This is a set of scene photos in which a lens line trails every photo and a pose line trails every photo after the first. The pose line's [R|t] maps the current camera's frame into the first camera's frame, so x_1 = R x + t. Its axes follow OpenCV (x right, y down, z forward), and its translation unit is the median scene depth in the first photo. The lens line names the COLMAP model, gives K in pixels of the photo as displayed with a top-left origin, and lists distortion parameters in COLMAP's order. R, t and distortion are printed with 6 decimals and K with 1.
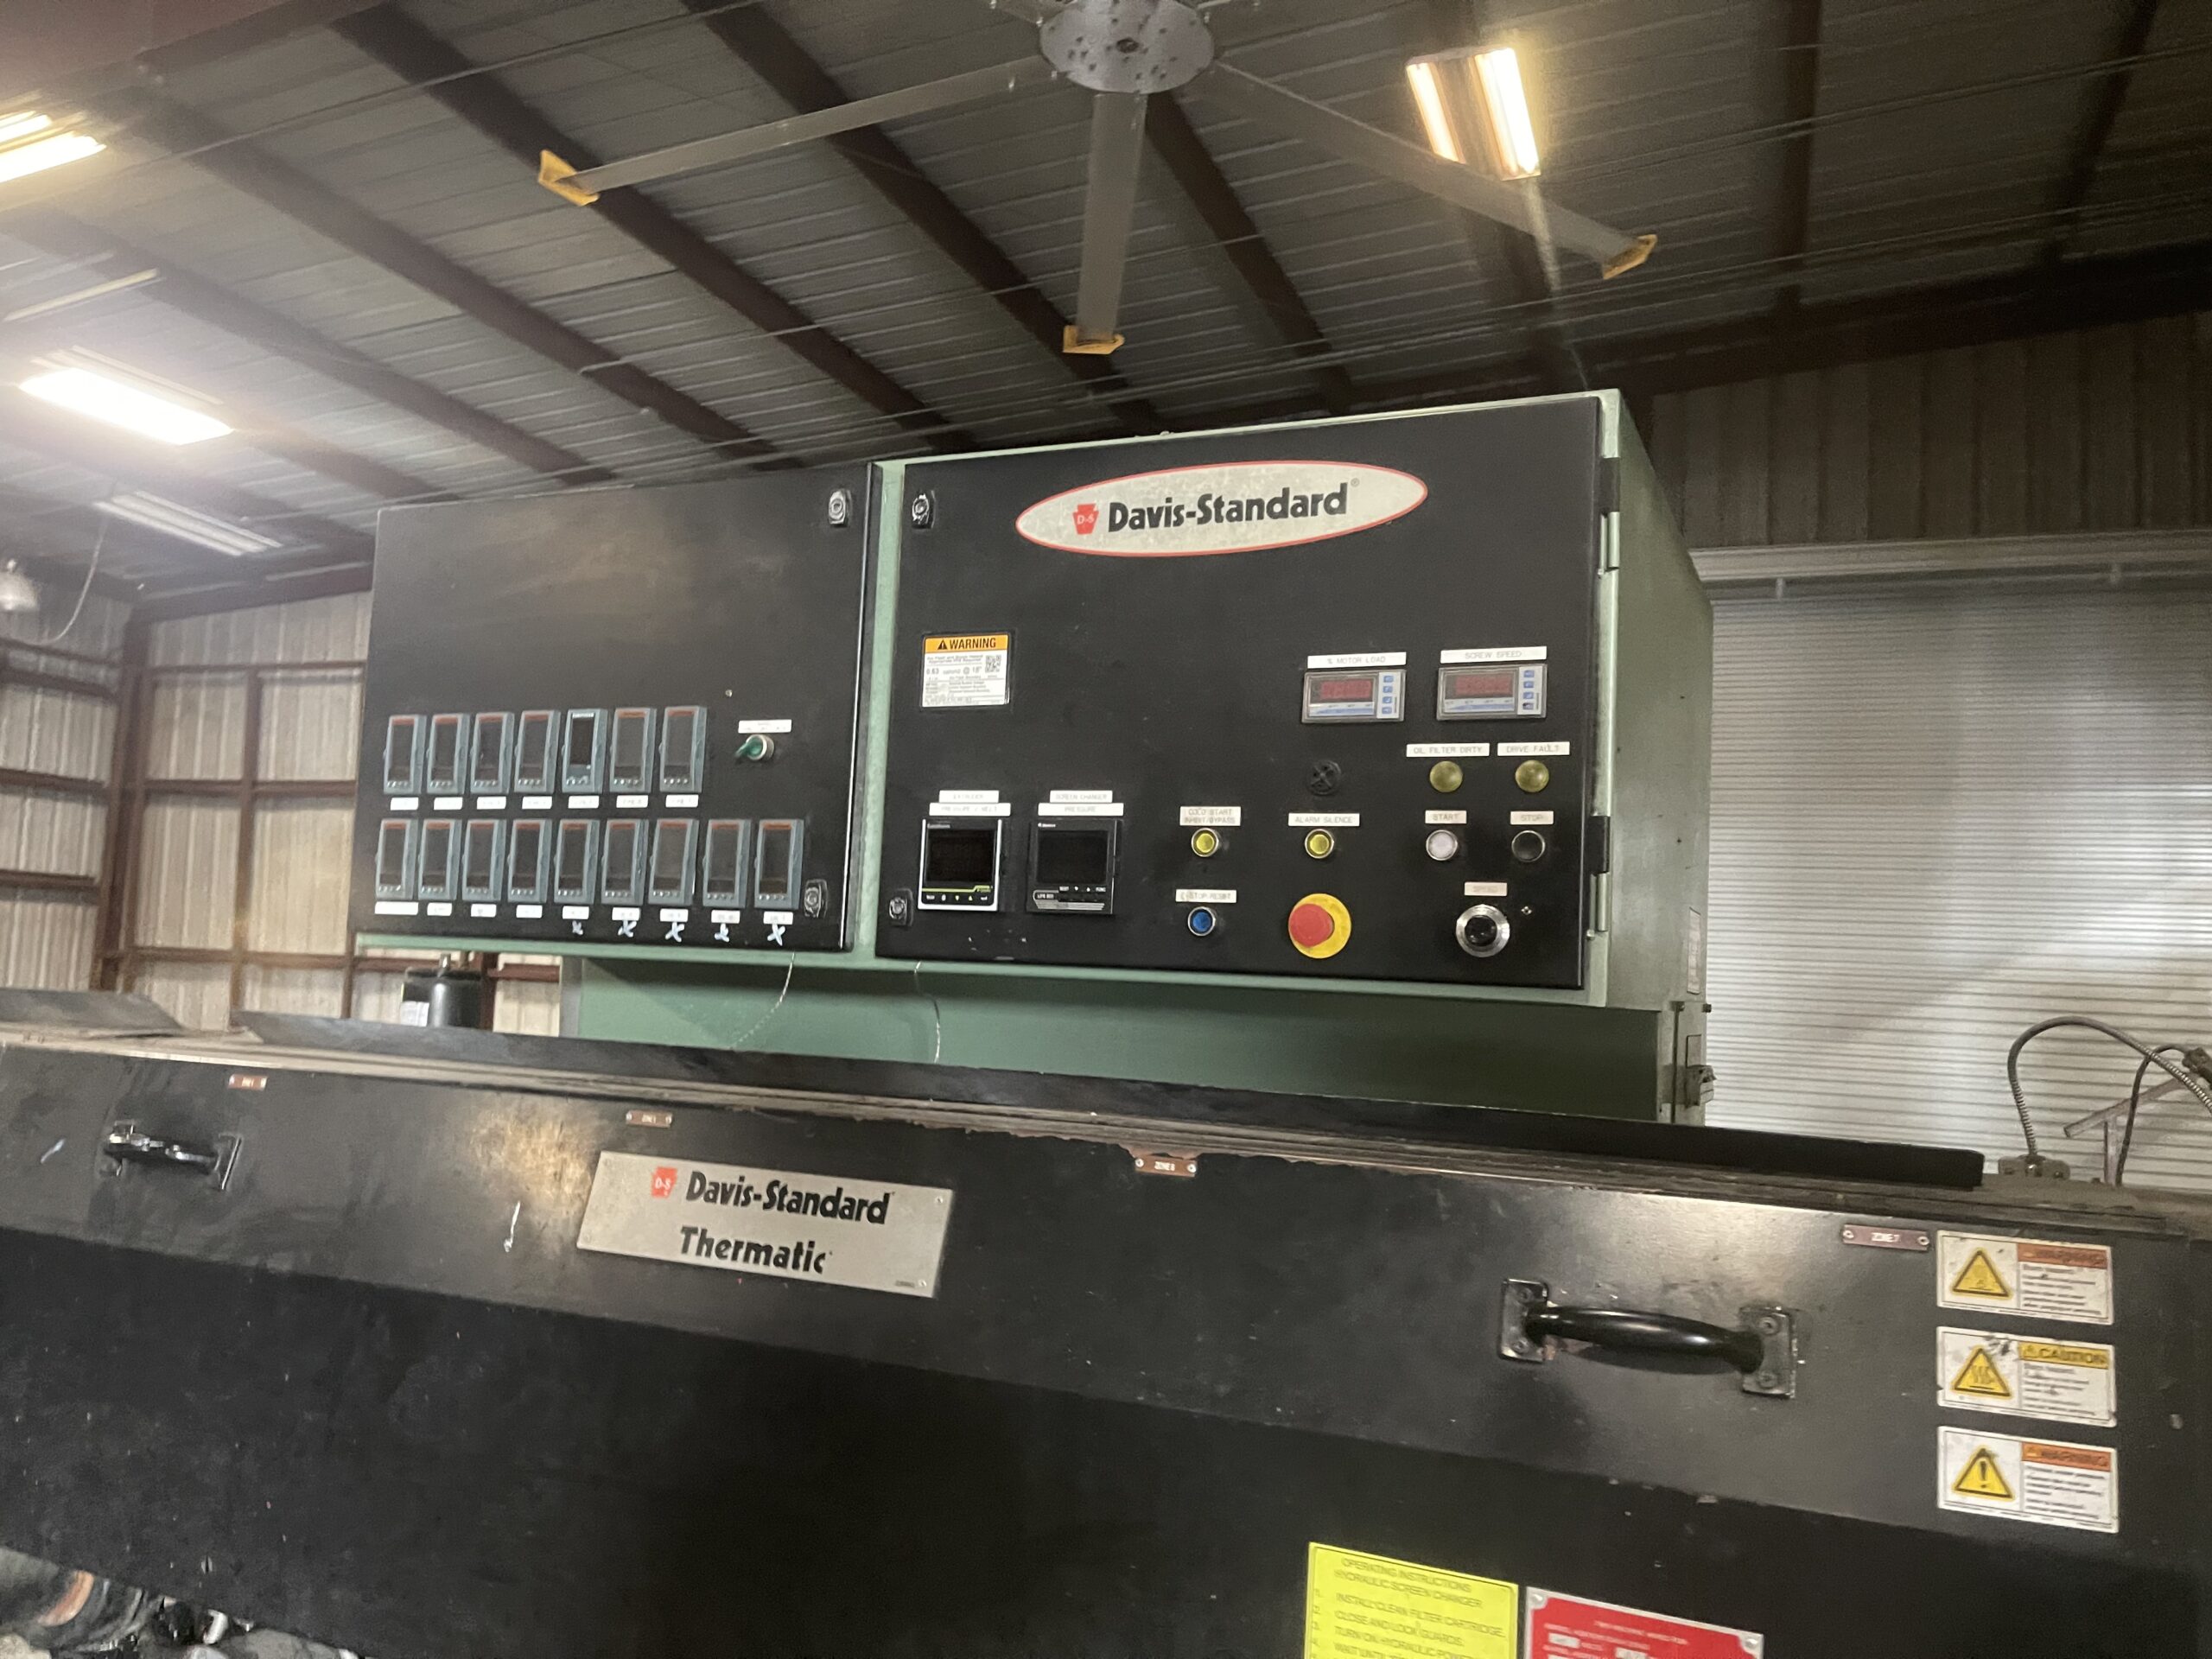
lens RADIAL K [[1670.0, 0, 1099.1], [0, 1670.0, 837.1], [0, 0, 1]] dist [0.055098, -0.053458]
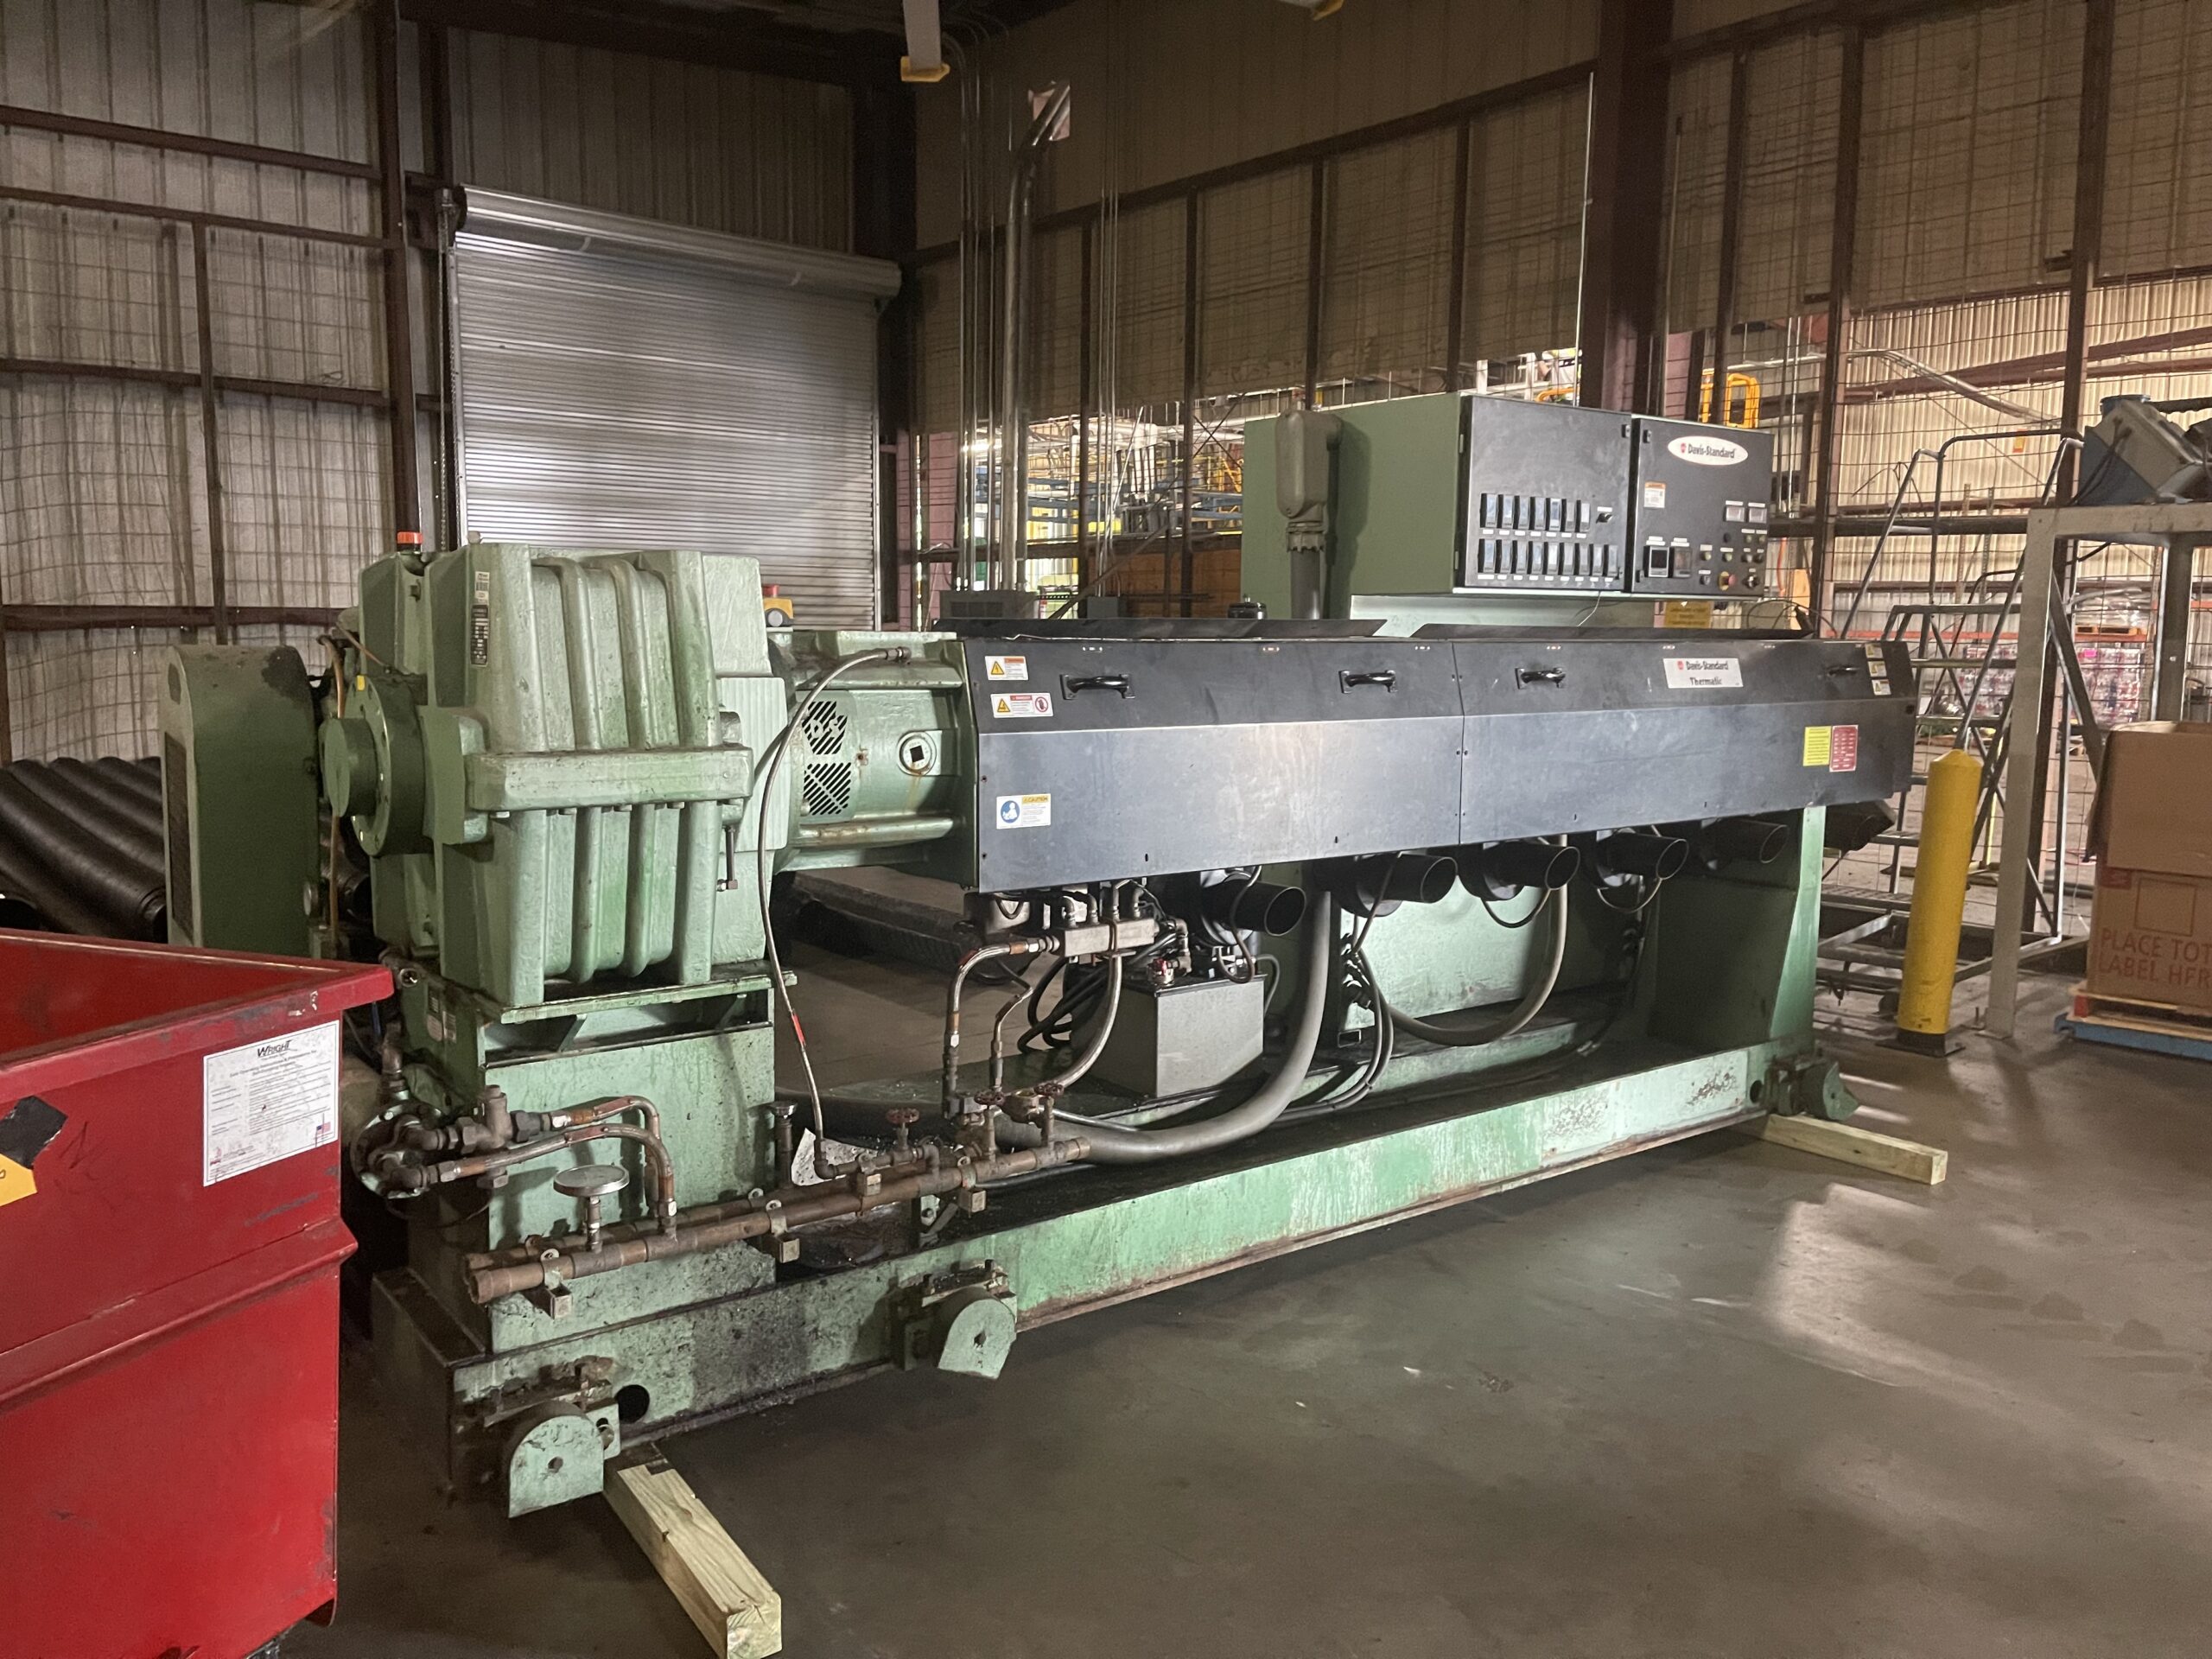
lens RADIAL K [[1670.0, 0, 1103.8], [0, 1670.0, 819.4], [0, 0, 1]] dist [0.055098, -0.053458]
pose [[0.483907, -0.144516, 0.863104, -3.344859], [-0.064087, 0.977770, 0.199646, -0.072446], [-0.872769, -0.151924, 0.463889, 0.393641]]
